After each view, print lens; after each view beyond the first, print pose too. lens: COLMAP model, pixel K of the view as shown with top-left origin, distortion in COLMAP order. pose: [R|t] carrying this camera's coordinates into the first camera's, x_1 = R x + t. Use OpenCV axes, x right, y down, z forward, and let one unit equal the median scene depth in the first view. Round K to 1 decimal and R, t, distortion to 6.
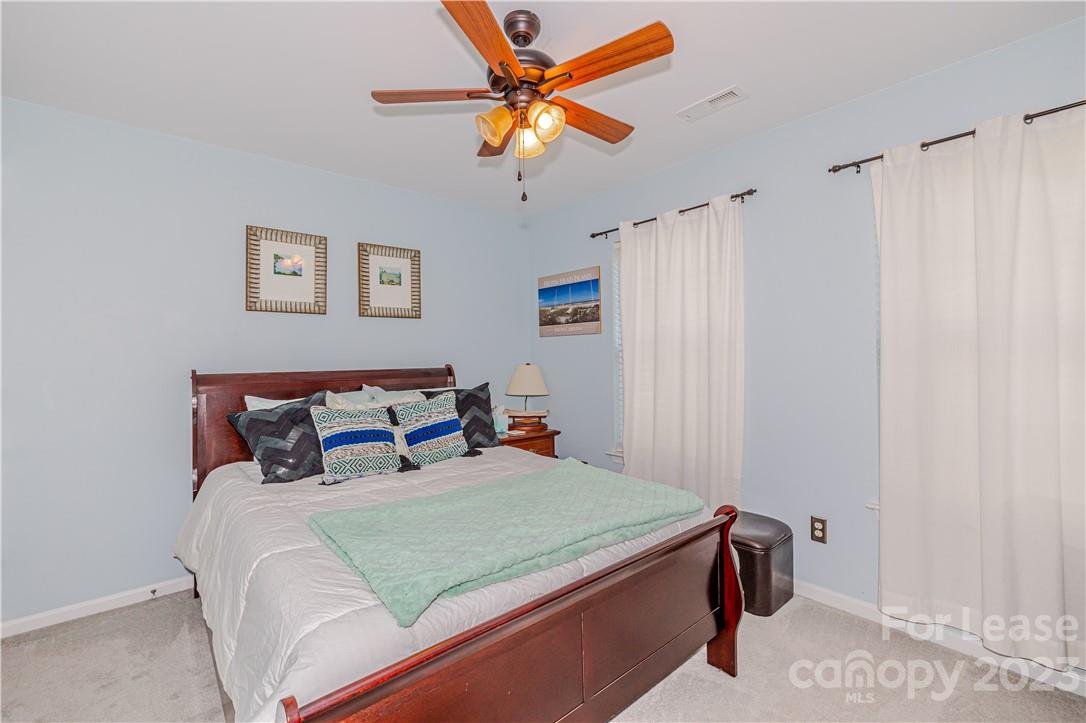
lens RADIAL K [[464.6, 0, 522.4], [0, 464.6, 357.7], [0, 0, 1]] dist [0.001779, -0.000387]
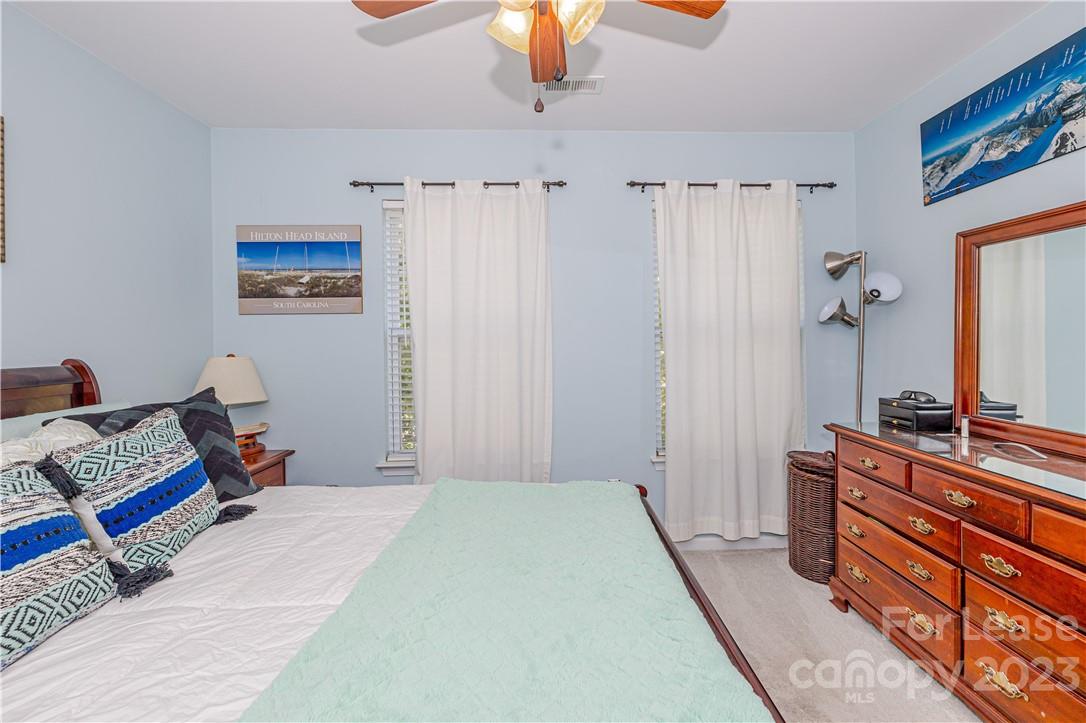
lens RADIAL K [[464.6, 0, 546.4], [0, 464.6, 350.6], [0, 0, 1]] dist [0.001779, -0.000387]
pose [[0.600688, -0.010610, 0.799413, -0.259553], [0.009113, 0.999938, 0.006424, 0.007283], [-0.799432, 0.003426, 0.600747, 0.287056]]
